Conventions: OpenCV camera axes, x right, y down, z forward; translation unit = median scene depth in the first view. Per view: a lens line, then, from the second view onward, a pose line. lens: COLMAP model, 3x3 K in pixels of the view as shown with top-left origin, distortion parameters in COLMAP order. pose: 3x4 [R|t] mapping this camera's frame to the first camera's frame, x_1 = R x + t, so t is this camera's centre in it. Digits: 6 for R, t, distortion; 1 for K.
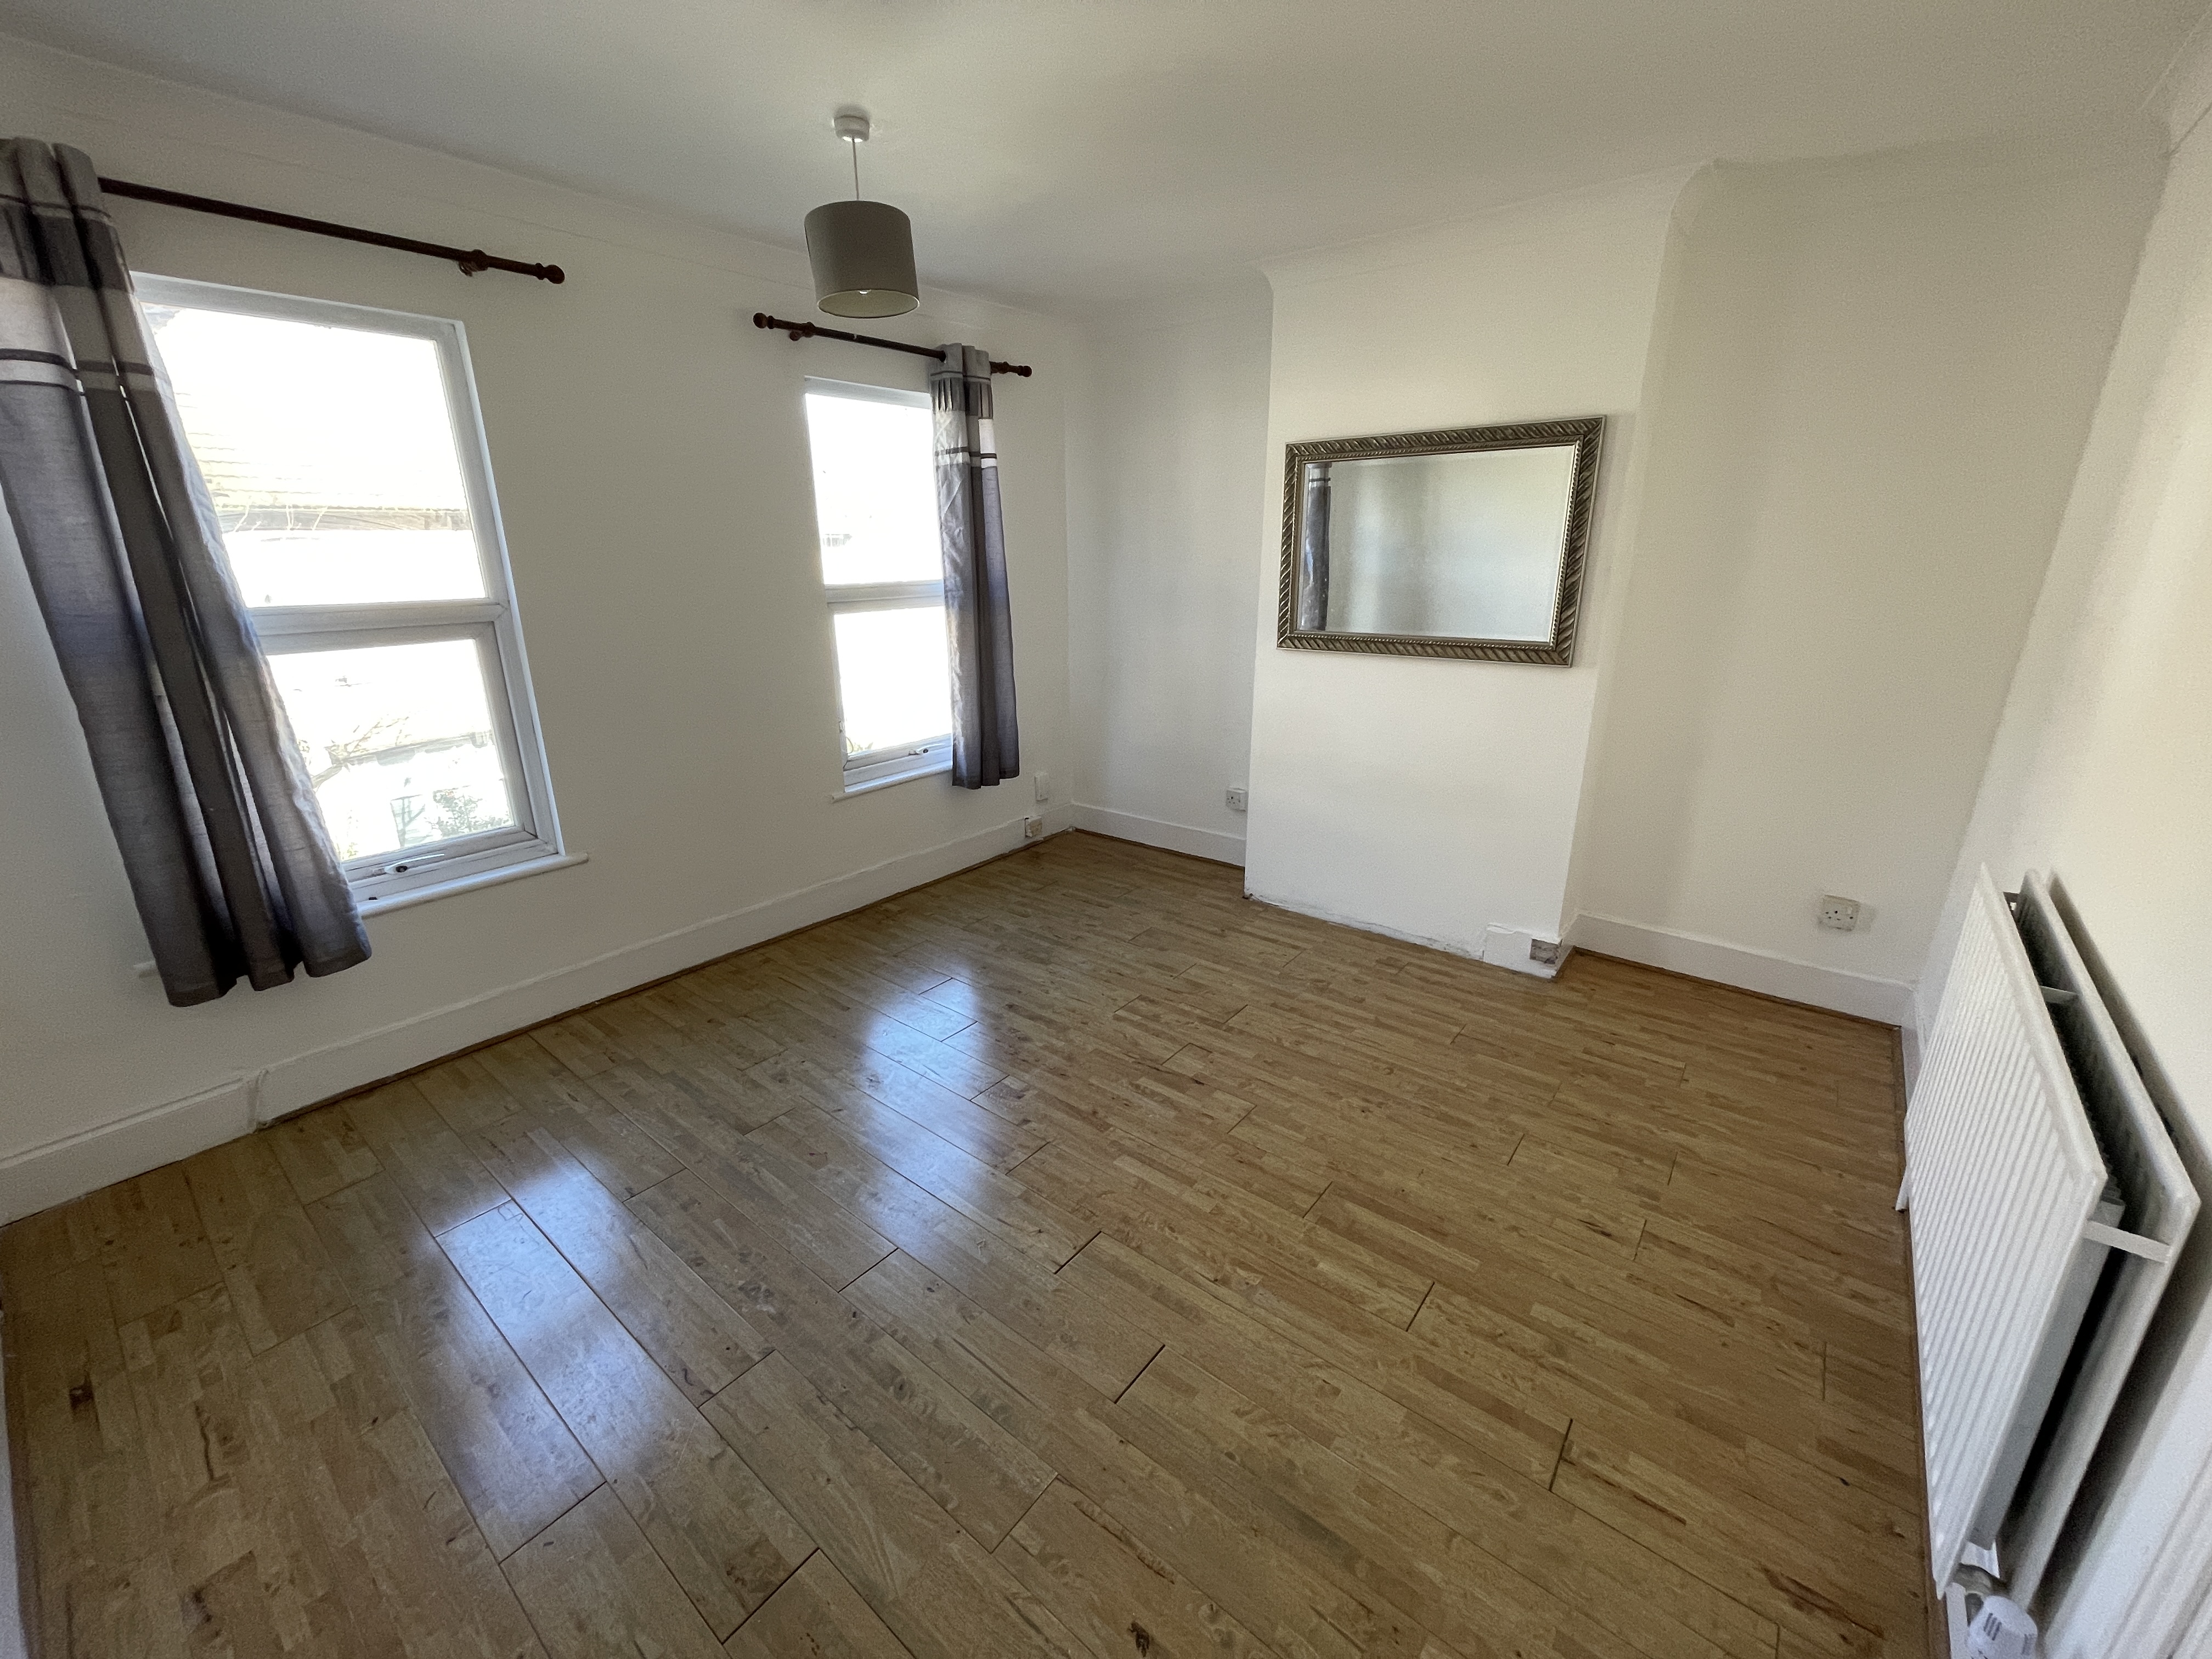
lens RADIAL K [[892.4, 0, 1102.7], [0, 892.4, 822.5], [0, 0, 1]] dist [-0.001660, 0.000168]
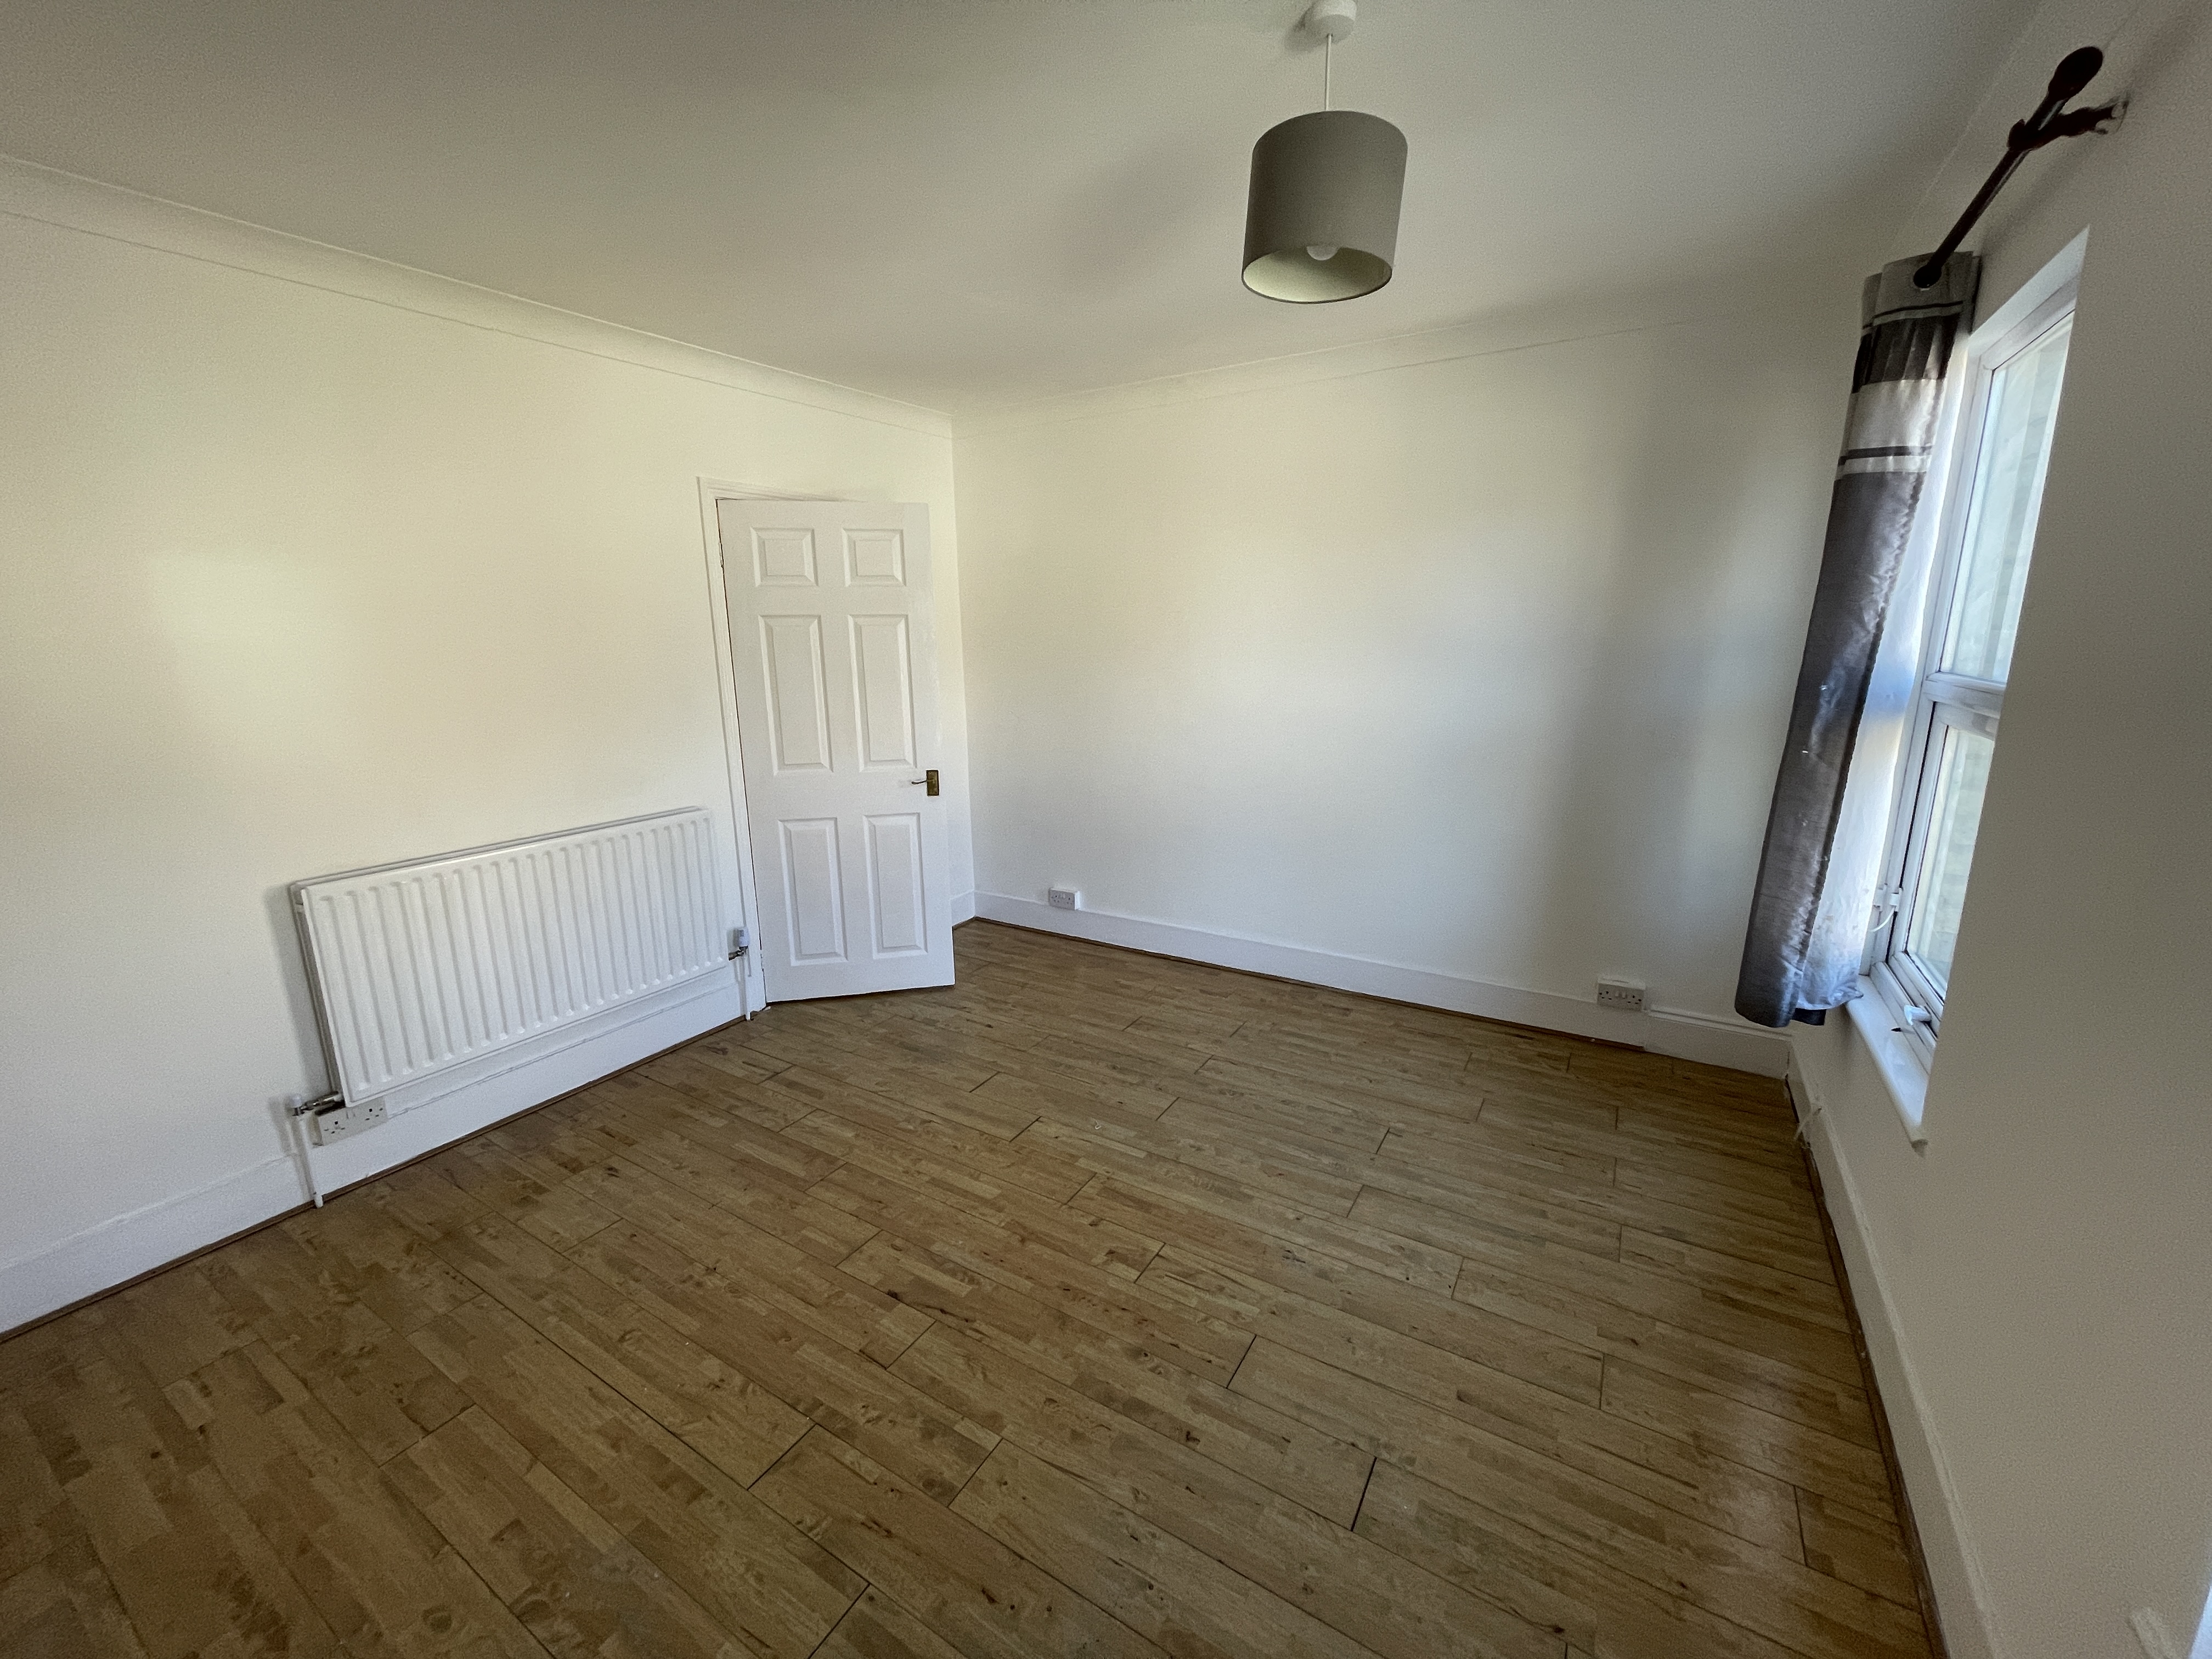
lens RADIAL K [[892.4, 0, 1106.5], [0, 892.4, 824.4], [0, 0, 1]] dist [-0.001660, 0.000168]
pose [[-0.991256, 0.048226, -0.122826, -0.003028], [-0.019034, 0.868829, 0.494746, -0.495425], [0.130575, 0.492758, -0.860314, 1.586666]]
